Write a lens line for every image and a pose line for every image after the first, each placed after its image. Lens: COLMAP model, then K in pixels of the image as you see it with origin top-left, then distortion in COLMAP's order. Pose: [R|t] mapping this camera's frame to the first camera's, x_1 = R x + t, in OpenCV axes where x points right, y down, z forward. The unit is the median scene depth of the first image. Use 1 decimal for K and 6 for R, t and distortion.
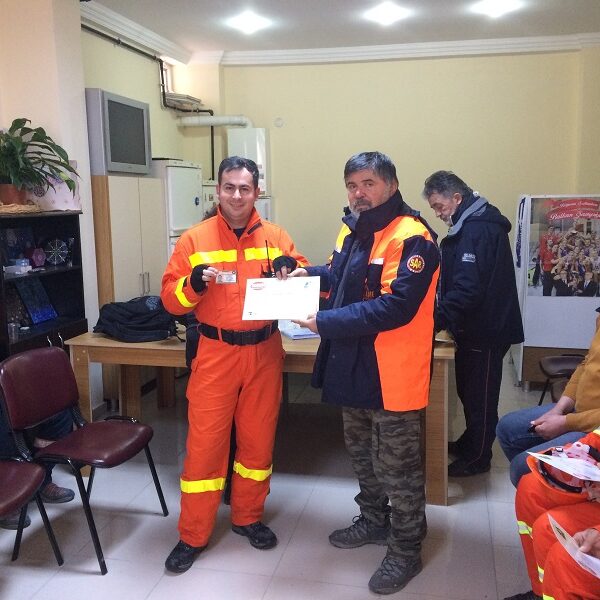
lens RADIAL K [[686.2, 0, 297.5], [0, 686.2, 303.9], [0, 0, 1]] dist [0.073689, 0.000000]
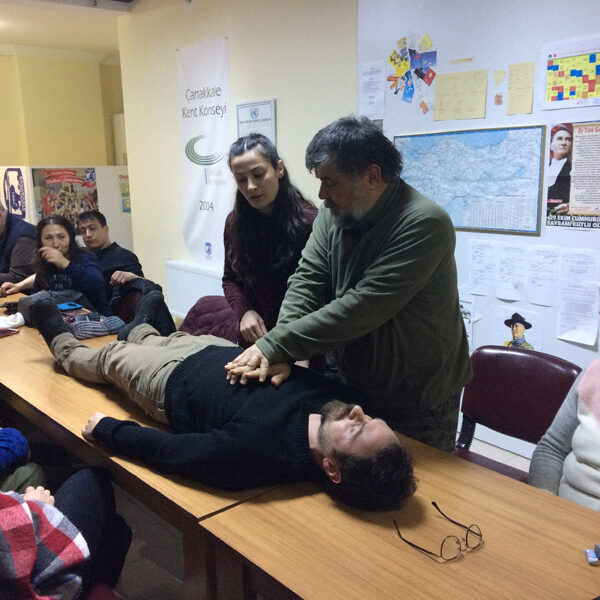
lens RADIAL K [[686.2, 0, 311.9], [0, 686.2, 291.8], [0, 0, 1]] dist [0.073689, 0.000000]
pose [[0.603313, -0.147505, 0.783745, -0.458798], [0.133165, 0.987582, 0.083360, 0.051906], [-0.786309, 0.054075, 0.615463, -0.297114]]
